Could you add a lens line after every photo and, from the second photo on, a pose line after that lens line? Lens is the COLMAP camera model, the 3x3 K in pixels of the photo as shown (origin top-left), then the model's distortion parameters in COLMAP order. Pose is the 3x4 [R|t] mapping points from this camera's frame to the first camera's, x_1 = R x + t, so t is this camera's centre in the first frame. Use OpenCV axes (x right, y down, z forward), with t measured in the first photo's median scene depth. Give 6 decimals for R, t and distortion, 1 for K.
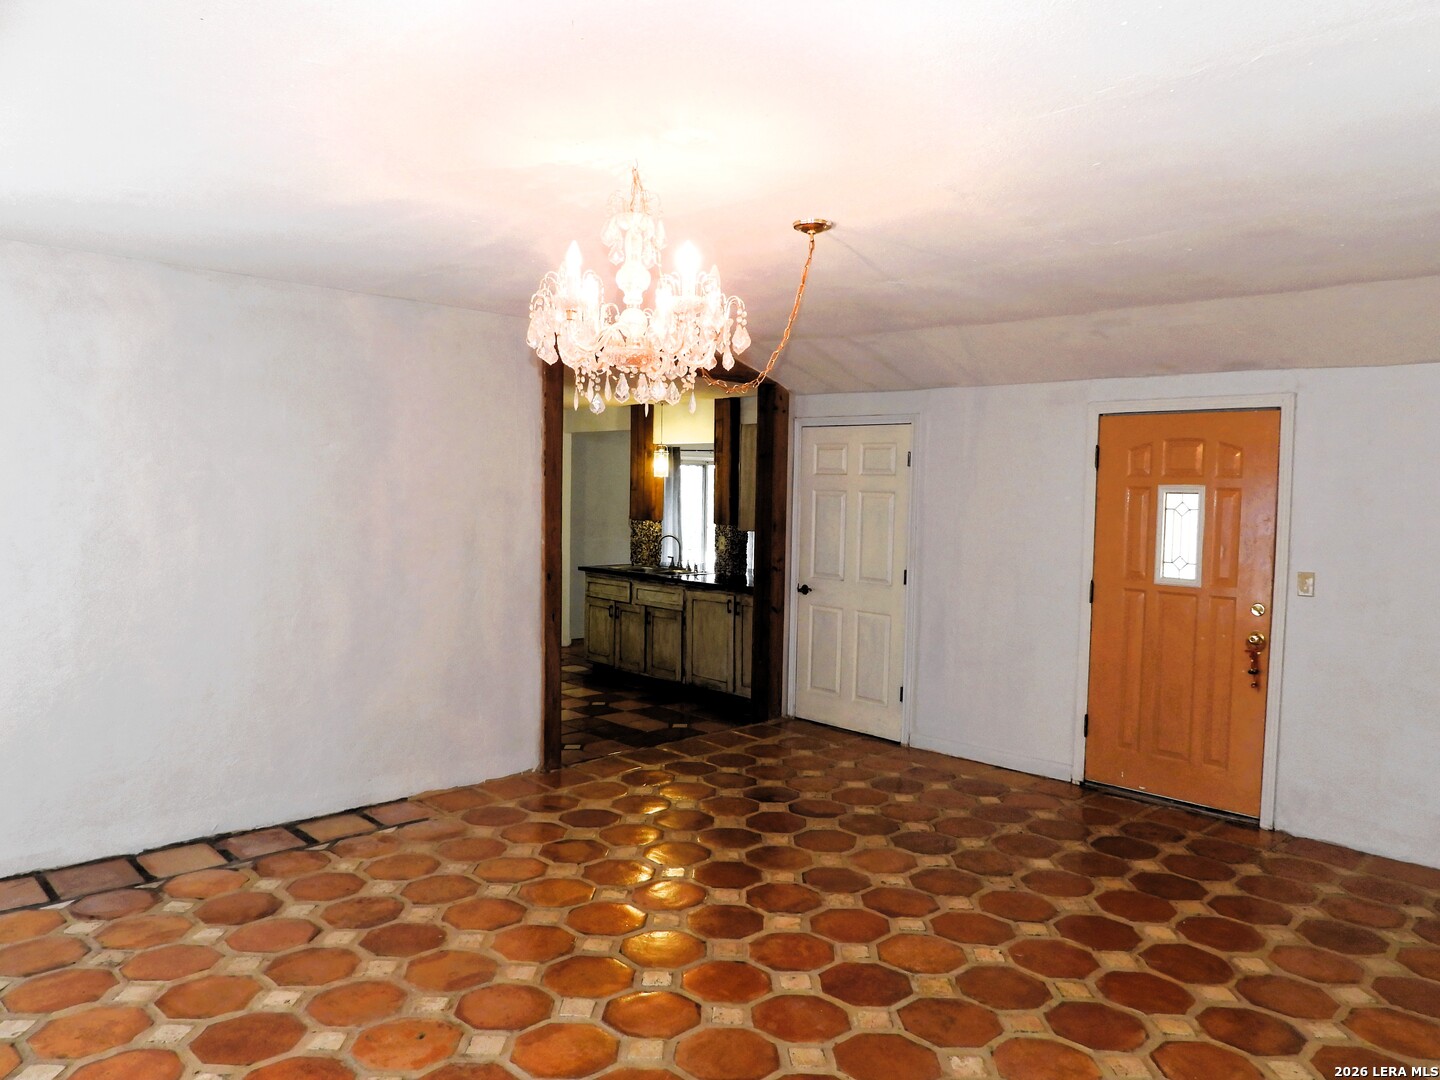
lens RADIAL K [[1029.9, 0, 722.3], [0, 1029.9, 543.2], [0, 0, 1]] dist [-0.007809, 0.001274]
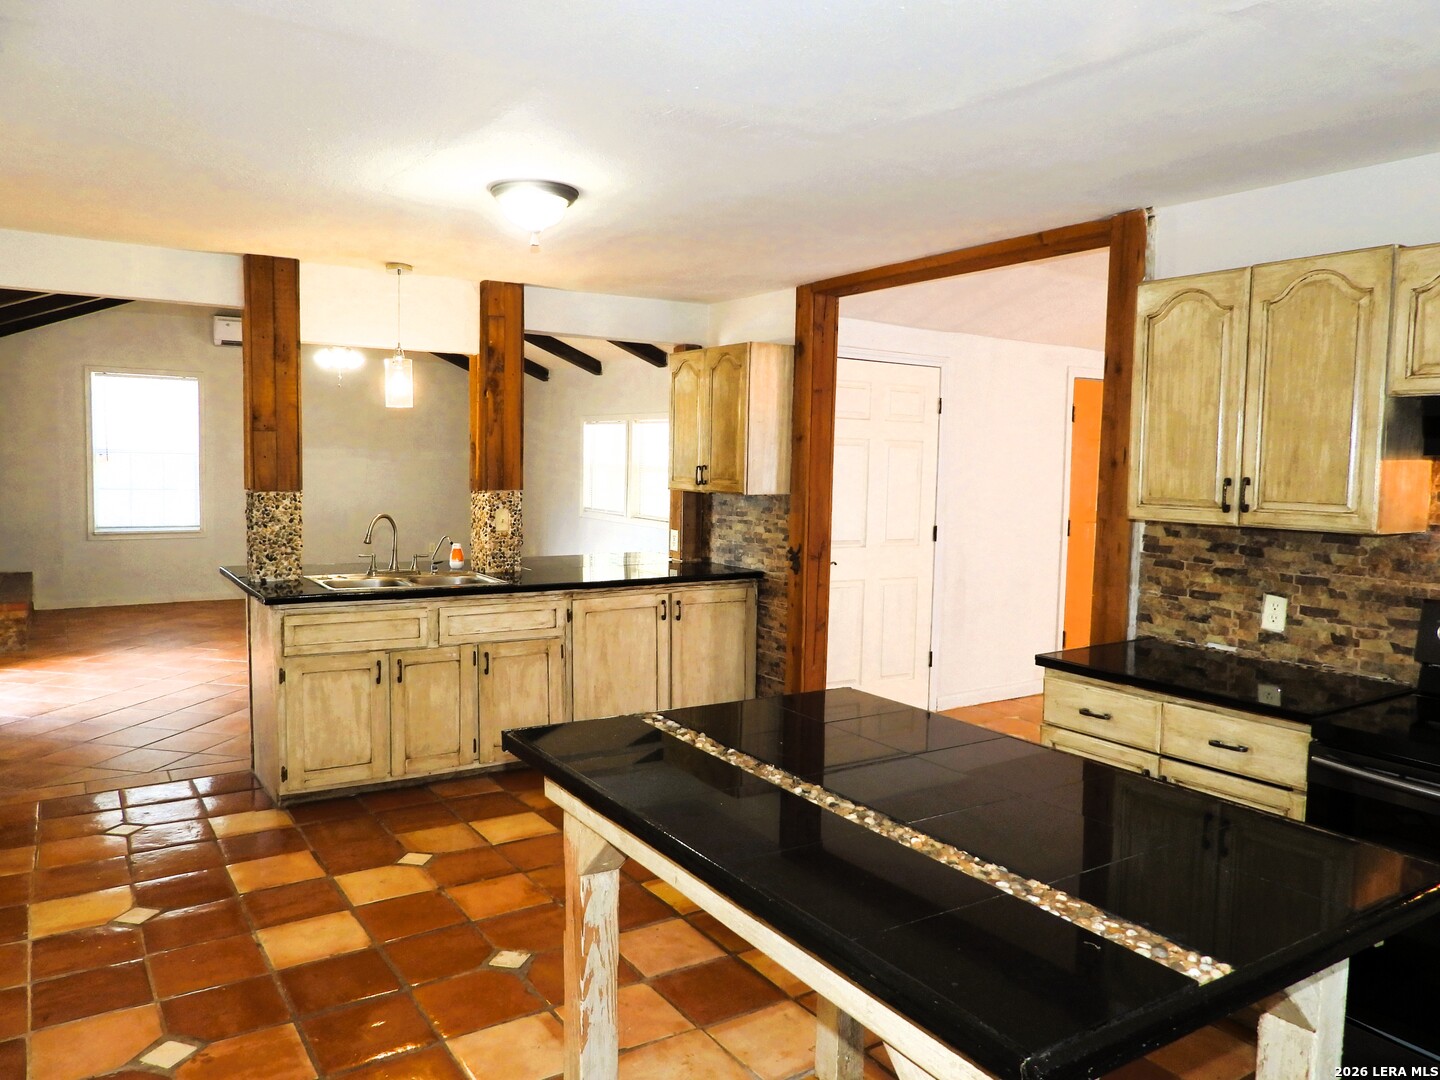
lens RADIAL K [[1029.9, 0, 719.5], [0, 1029.9, 539.2], [0, 0, 1]] dist [-0.007809, 0.001274]
pose [[0.177184, -0.086925, 0.980332, -0.603001], [0.041357, 0.995870, 0.080828, -0.034228], [-0.983308, 0.026223, 0.180047, 0.800893]]
